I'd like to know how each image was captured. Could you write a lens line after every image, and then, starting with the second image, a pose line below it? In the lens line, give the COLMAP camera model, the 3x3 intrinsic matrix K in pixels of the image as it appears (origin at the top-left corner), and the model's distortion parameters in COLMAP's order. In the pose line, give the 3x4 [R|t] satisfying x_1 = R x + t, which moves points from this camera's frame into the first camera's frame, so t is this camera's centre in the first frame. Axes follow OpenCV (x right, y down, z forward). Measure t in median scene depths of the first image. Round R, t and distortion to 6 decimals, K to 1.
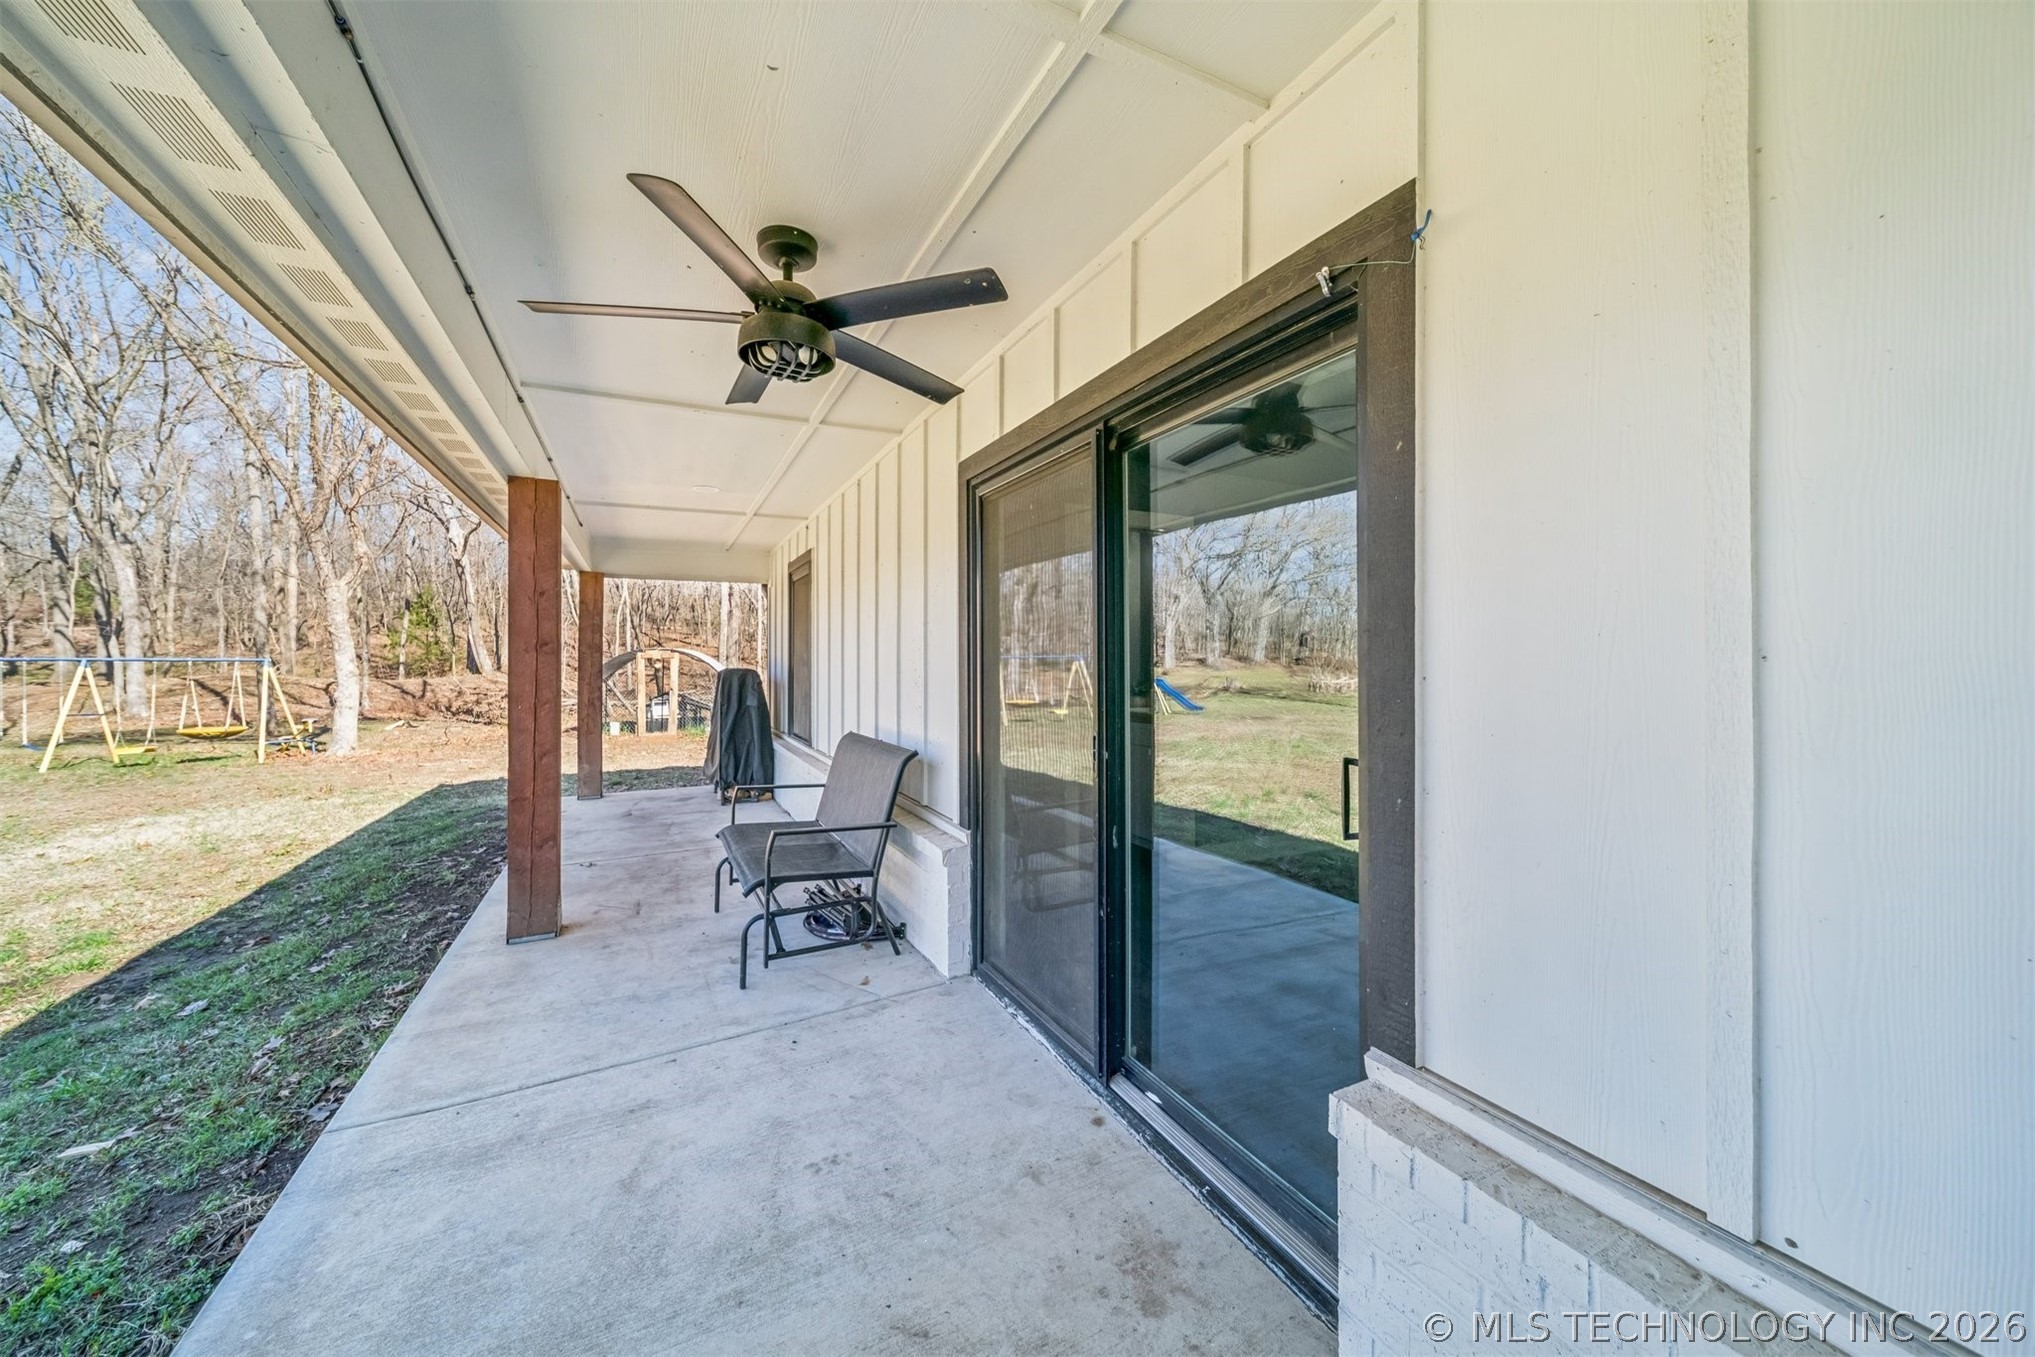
lens RADIAL K [[714.8, 0, 1014.4], [0, 714.8, 664.3], [0, 0, 1]] dist [-0.002058, -0.000103]
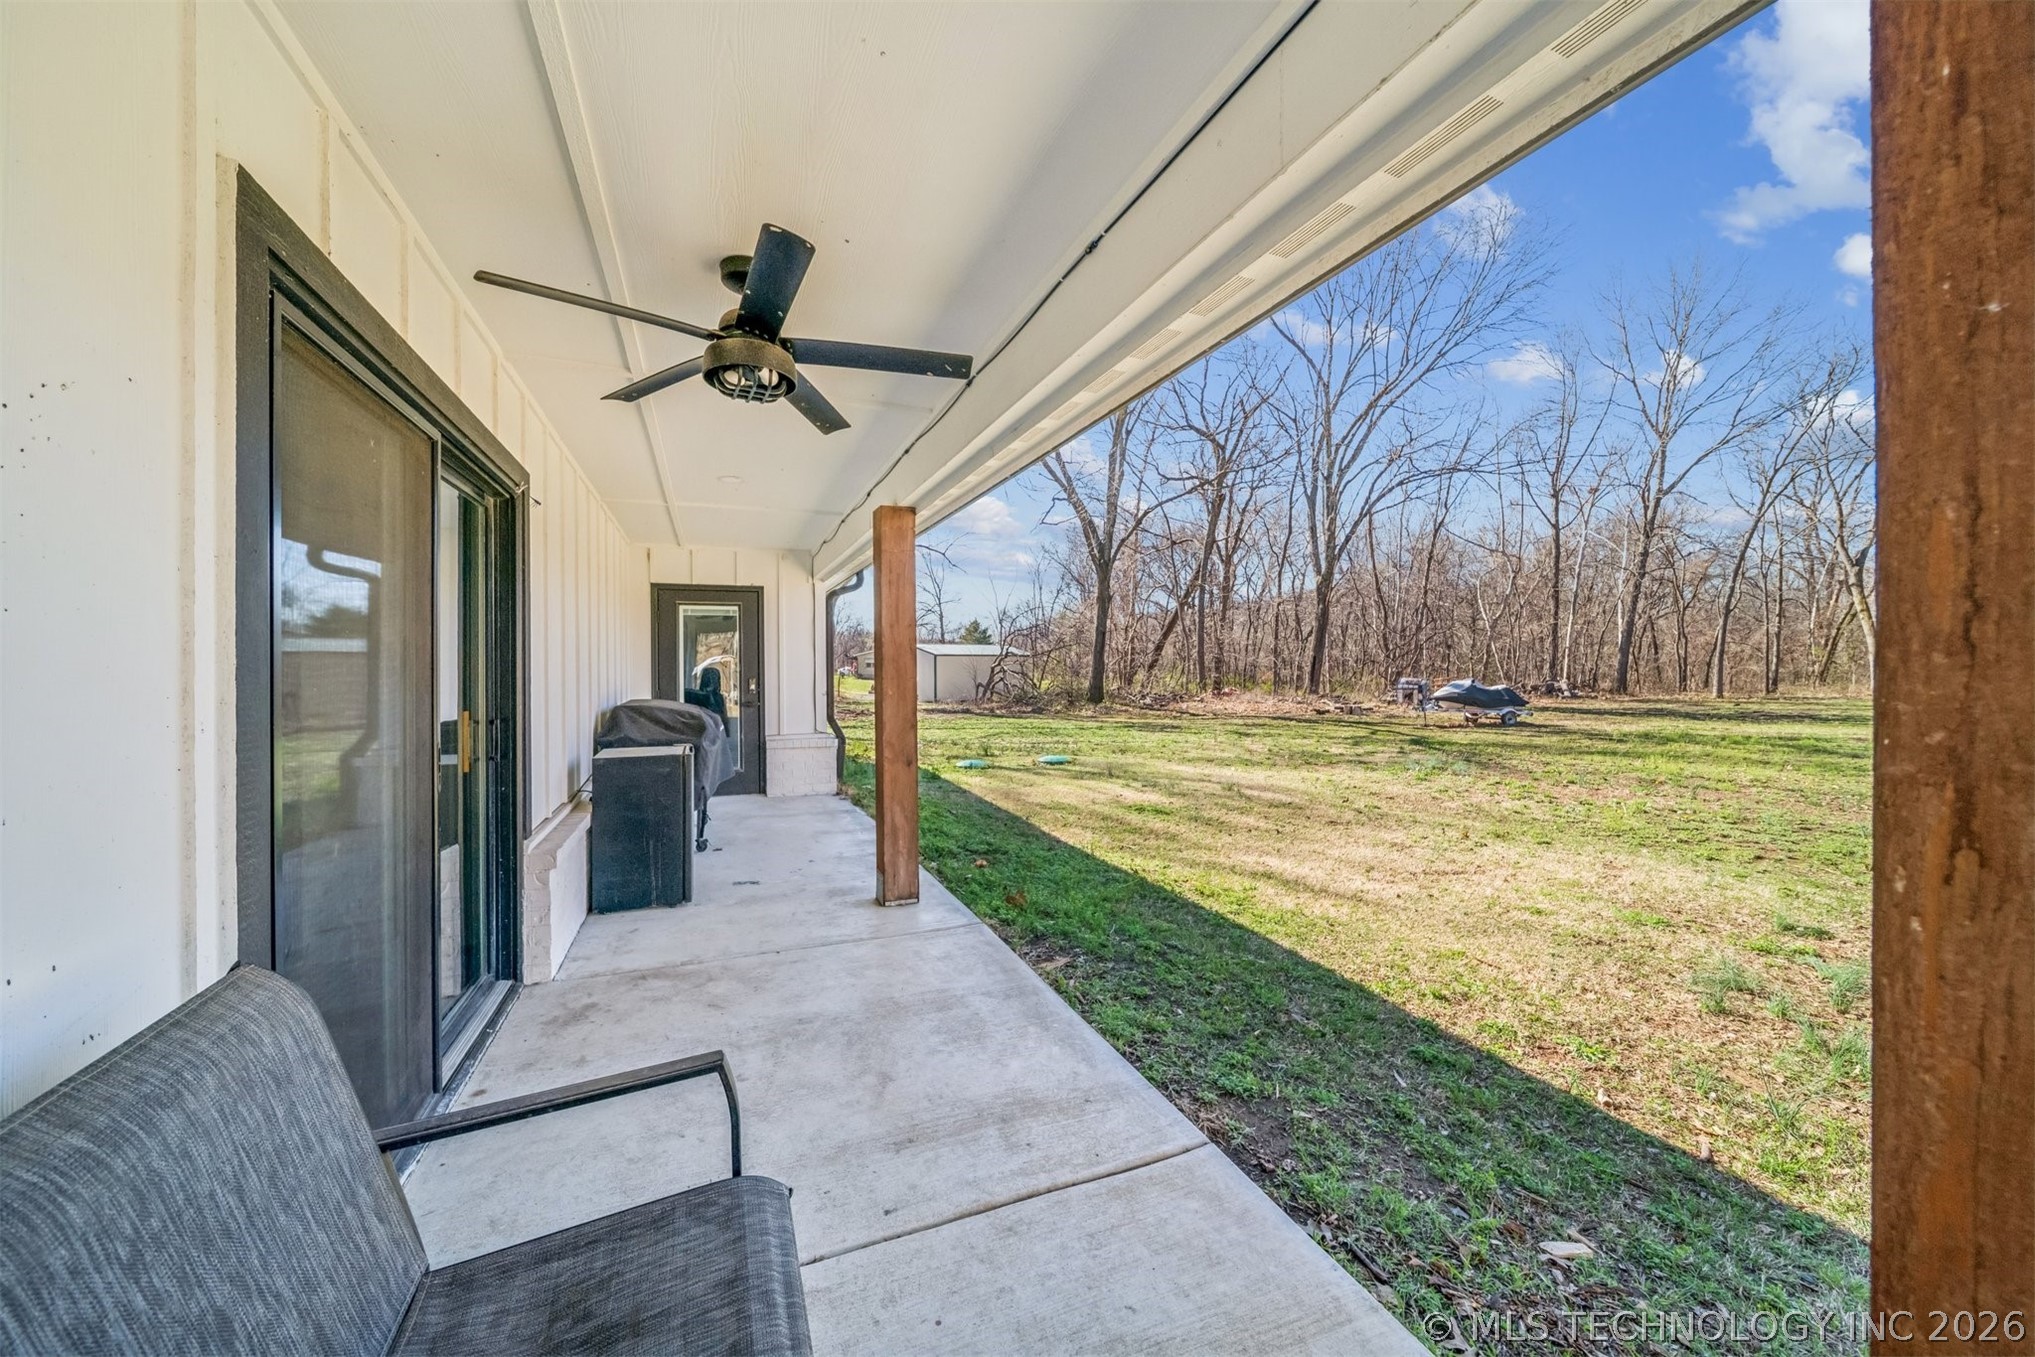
lens RADIAL K [[714.8, 0, 1016.9], [0, 714.8, 669.2], [0, 0, 1]] dist [-0.002058, -0.000103]
pose [[-0.997418, 0.005745, 0.071589, -0.805742], [0.006056, 0.999973, 0.004129, -0.005159], [-0.071564, 0.004552, -0.997426, 2.084238]]
